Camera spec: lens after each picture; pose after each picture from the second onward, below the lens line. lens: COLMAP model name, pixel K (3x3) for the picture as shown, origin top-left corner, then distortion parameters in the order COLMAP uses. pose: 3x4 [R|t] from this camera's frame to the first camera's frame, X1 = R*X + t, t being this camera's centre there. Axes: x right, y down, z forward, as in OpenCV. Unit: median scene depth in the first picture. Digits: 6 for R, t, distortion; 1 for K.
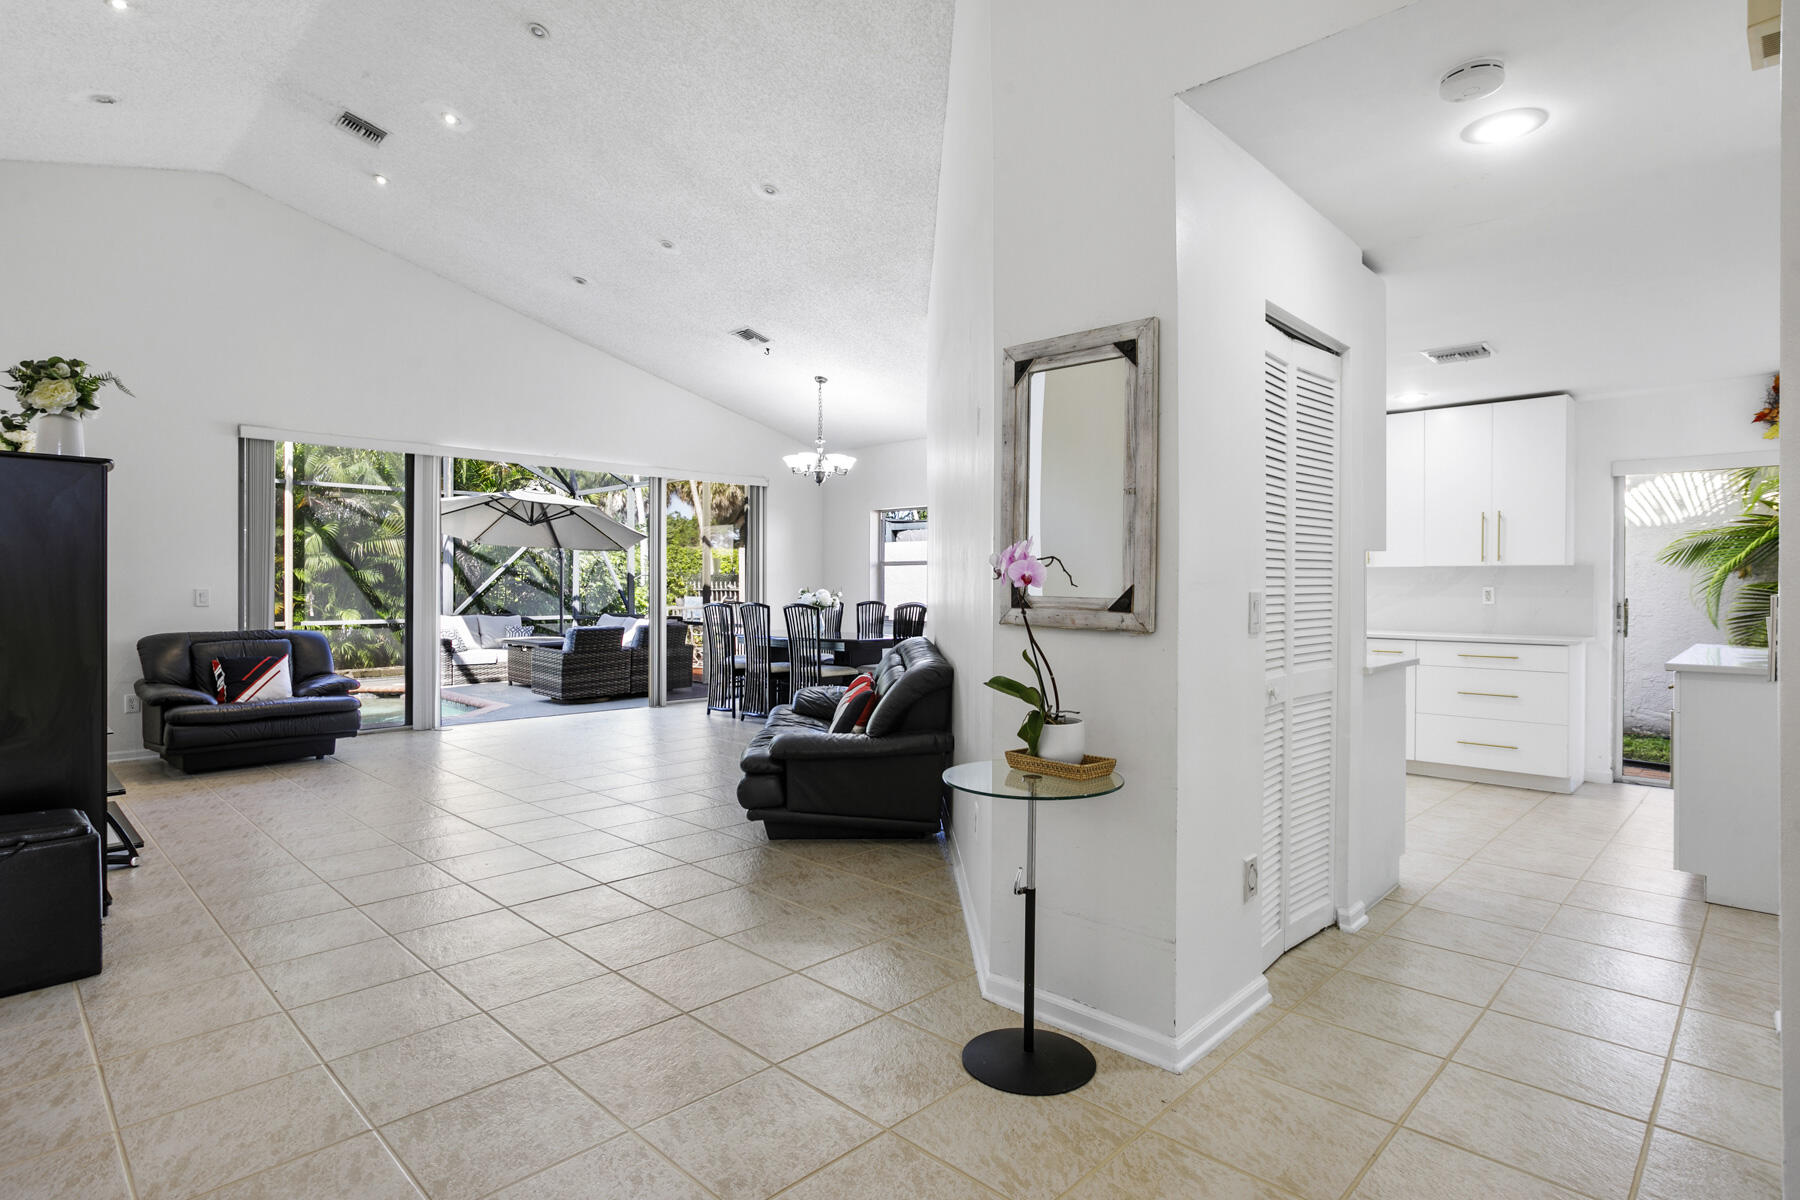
lens RADIAL K [[919.1, 0, 895.5], [0, 919.1, 590.0], [0, 0, 1]] dist [-0.024531, 0.005501]
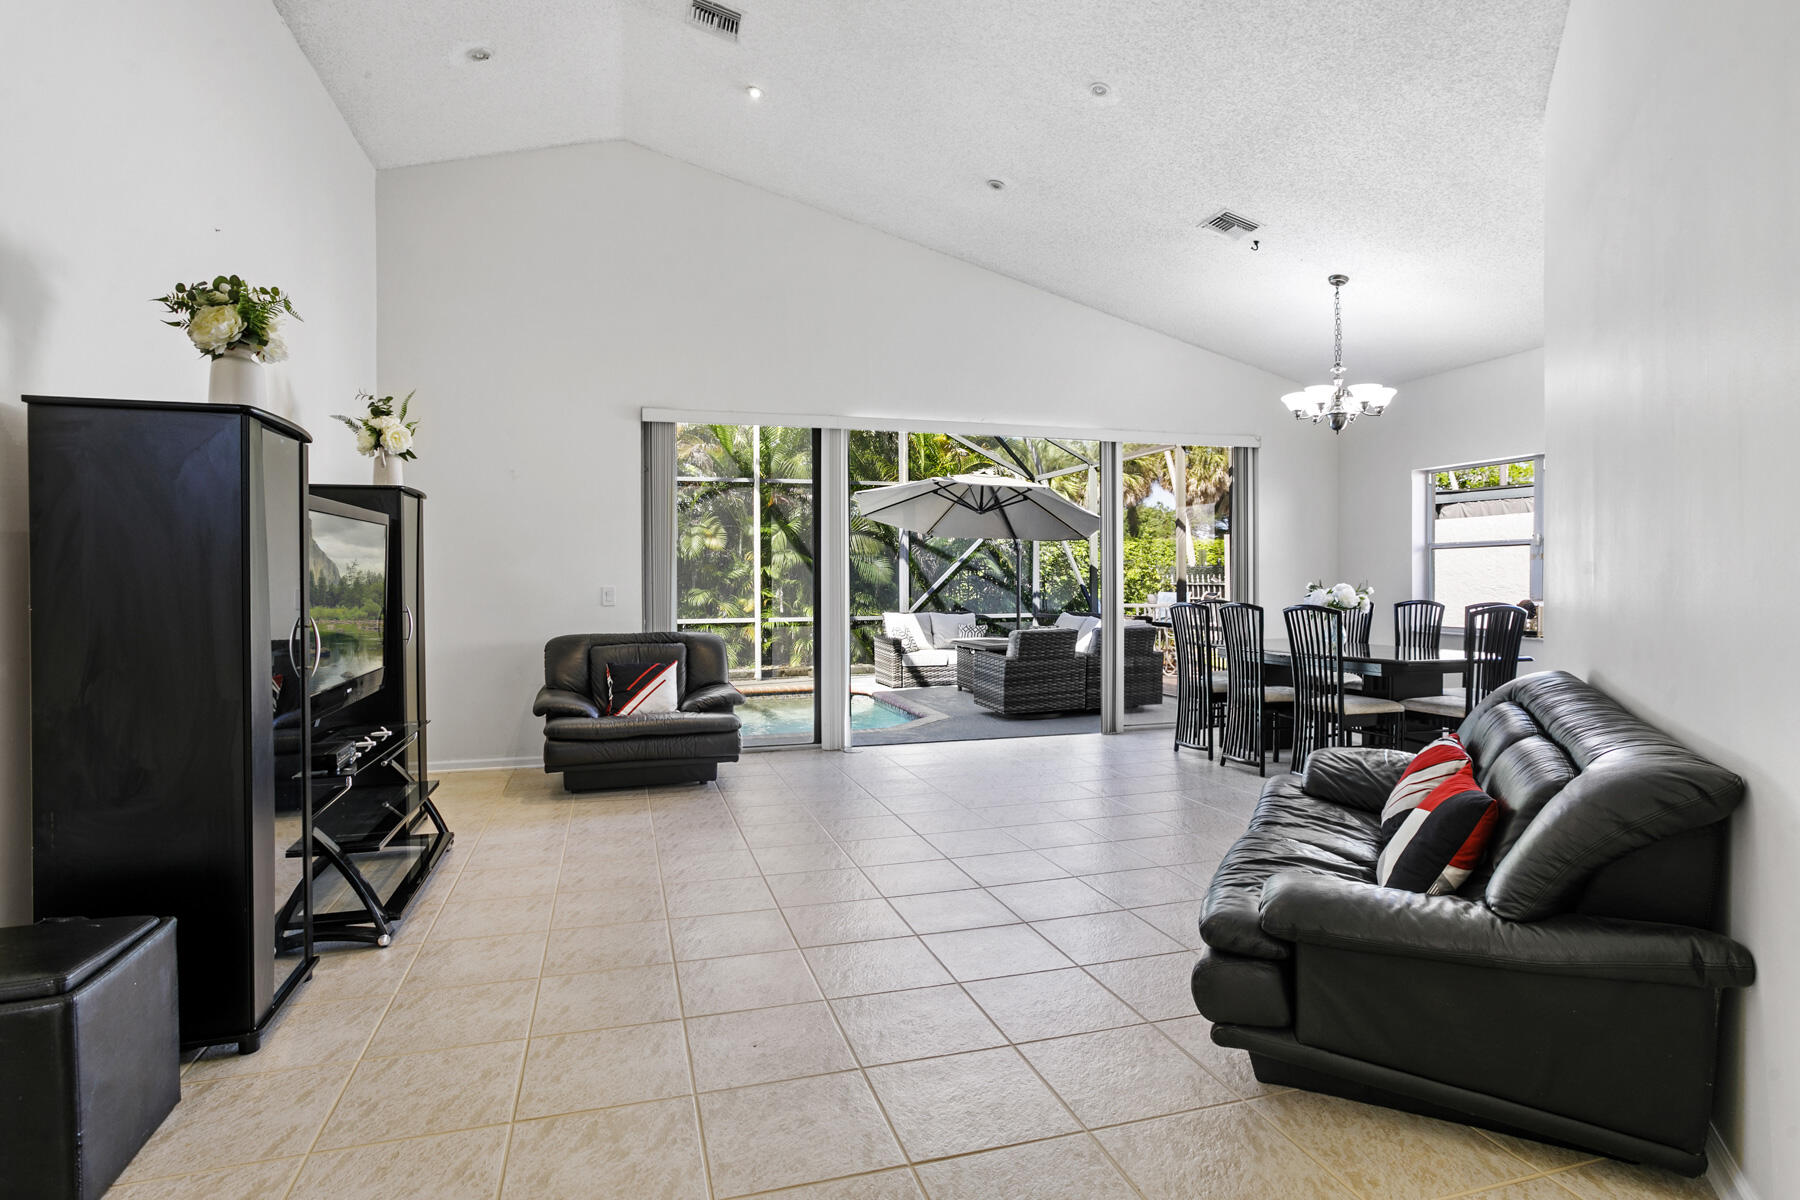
lens RADIAL K [[919.1, 0, 893.1], [0, 919.1, 584.5], [0, 0, 1]] dist [-0.024531, 0.005501]
pose [[0.867337, -0.004755, -0.497698, -0.031009], [0.004854, 0.999988, -0.001095, -0.000923], [0.497697, -0.001466, 0.867349, 0.234095]]
